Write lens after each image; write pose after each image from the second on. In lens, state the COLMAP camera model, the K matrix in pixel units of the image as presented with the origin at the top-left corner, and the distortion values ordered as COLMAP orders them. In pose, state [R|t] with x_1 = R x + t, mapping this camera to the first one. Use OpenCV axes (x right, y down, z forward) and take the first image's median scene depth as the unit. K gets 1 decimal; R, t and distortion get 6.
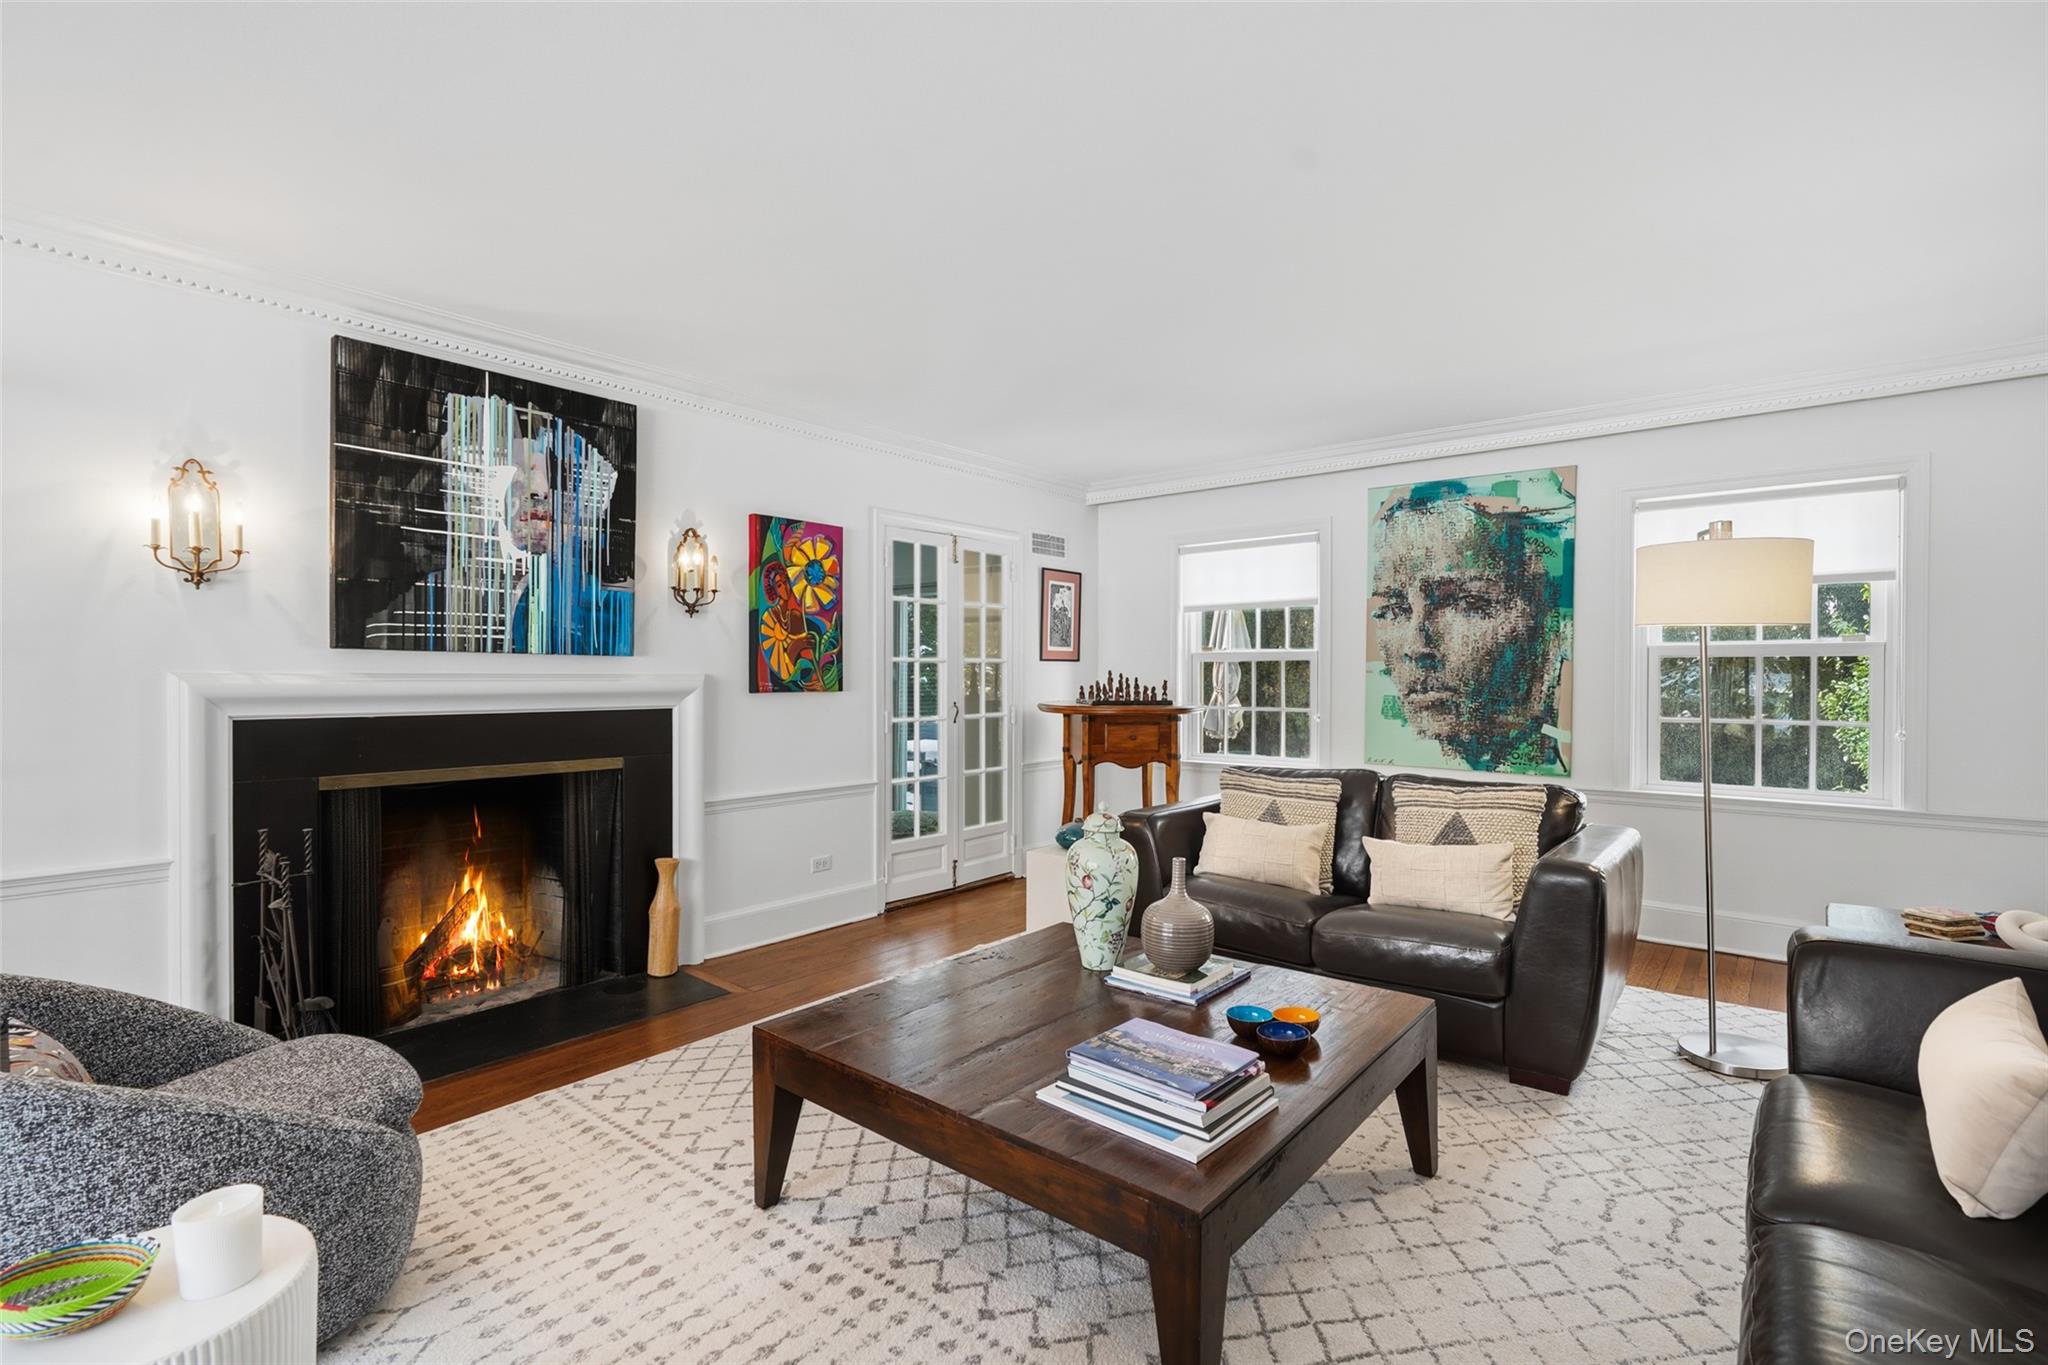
lens RADIAL K [[933.5, 0, 1029.4], [0, 933.5, 674.7], [0, 0, 1]] dist [-0.002048, -0.000089]
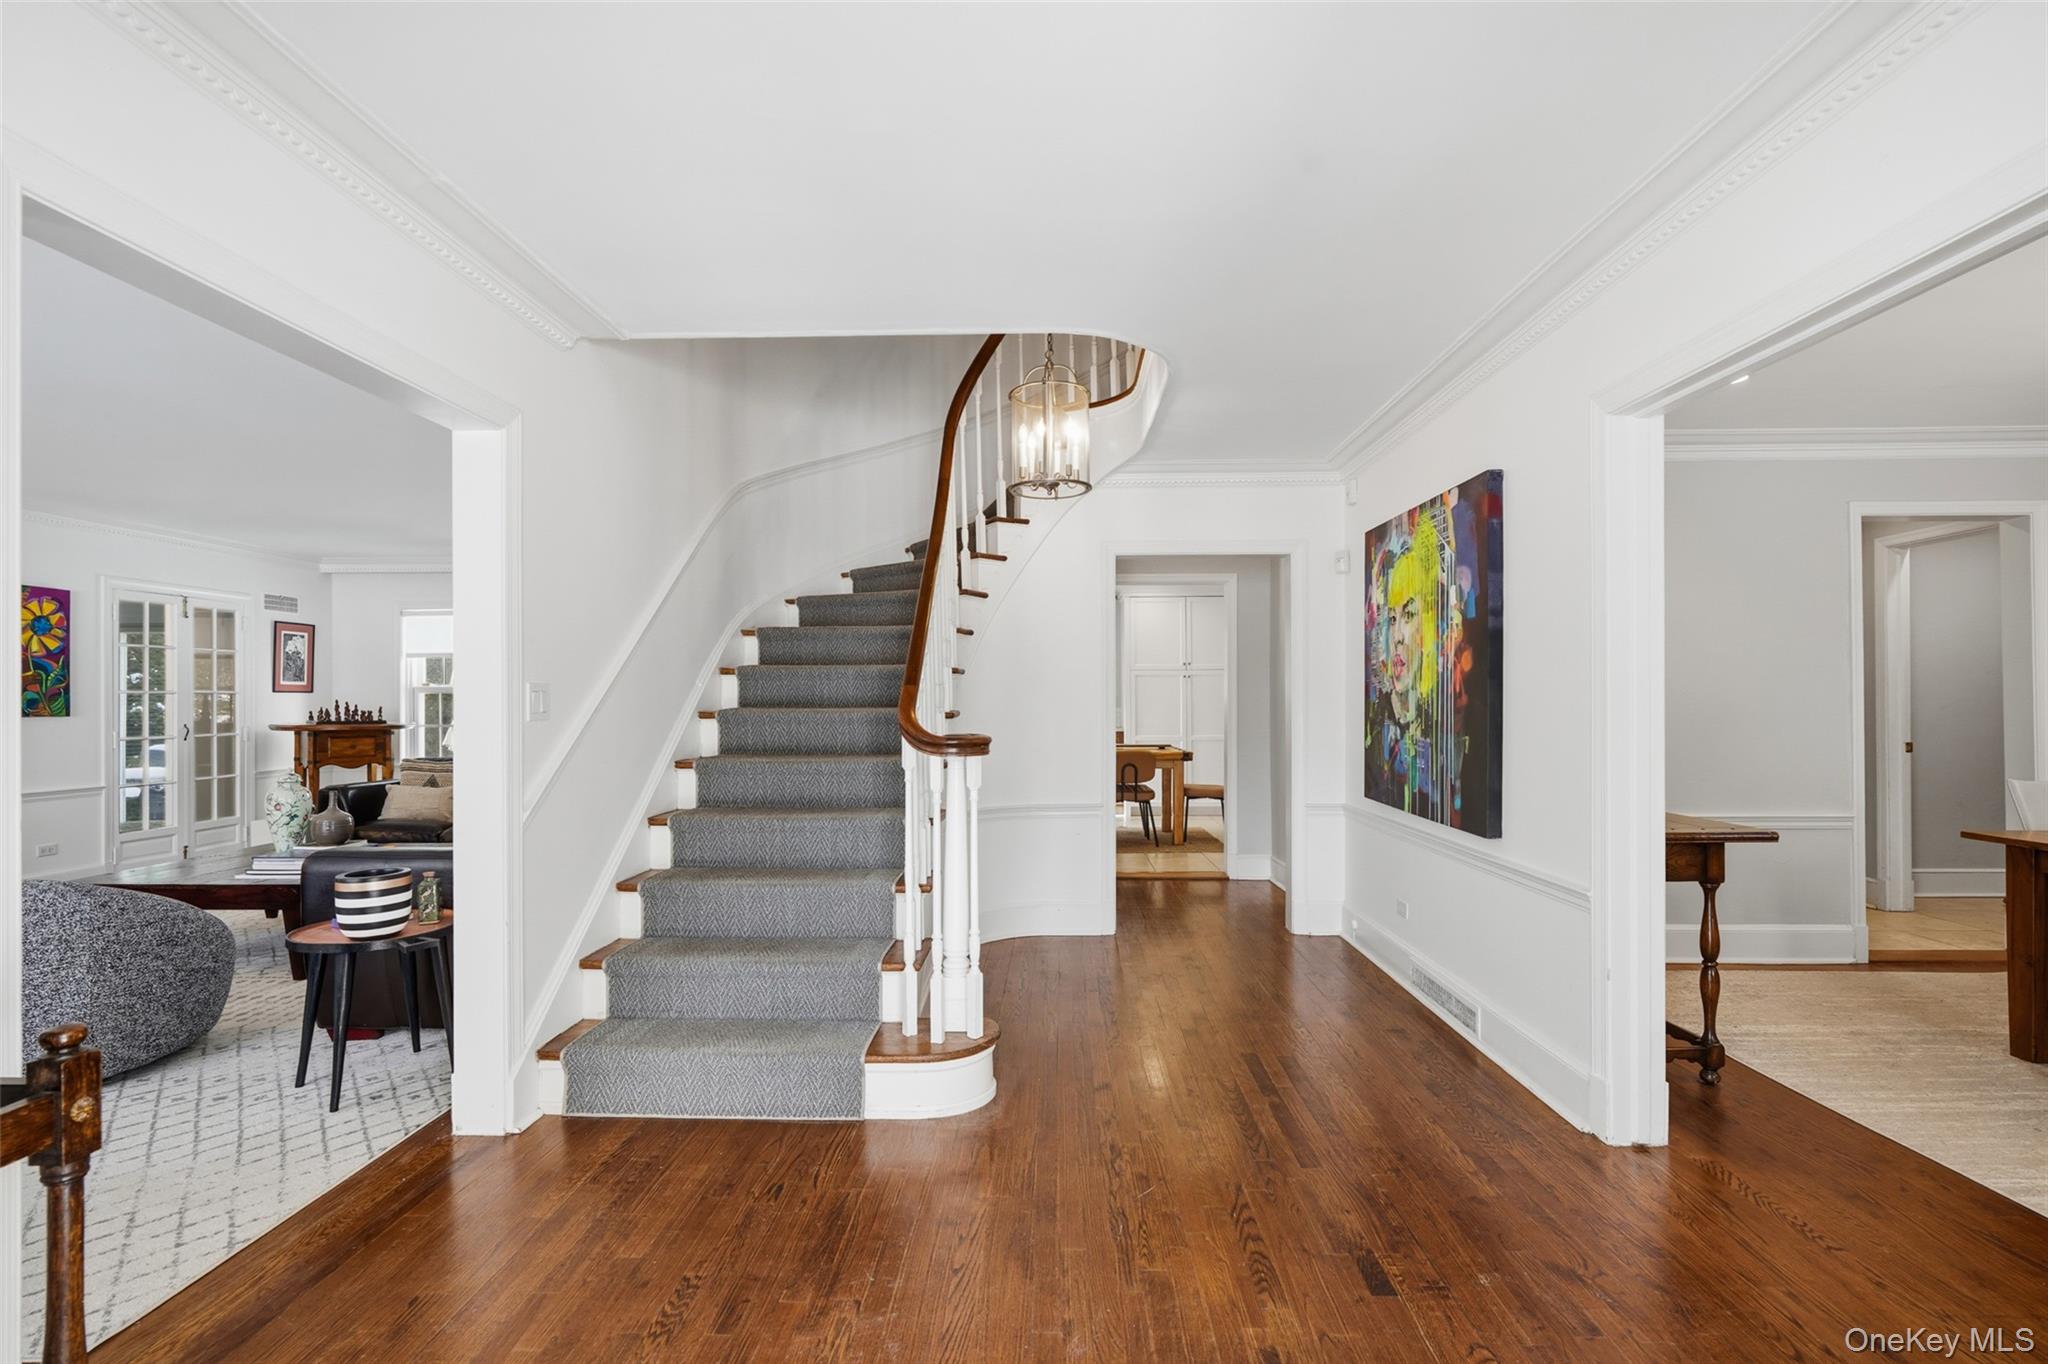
lens RADIAL K [[931.0, 0, 1028.0], [0, 931.0, 699.1], [0, 0, 1]] dist [0.002257, 0.000725]
pose [[0.789034, 0.000181, 0.614349, 0.061686], [-0.002538, 0.999992, 0.002964, -0.015931], [-0.614344, -0.003898, 0.789029, -0.976959]]
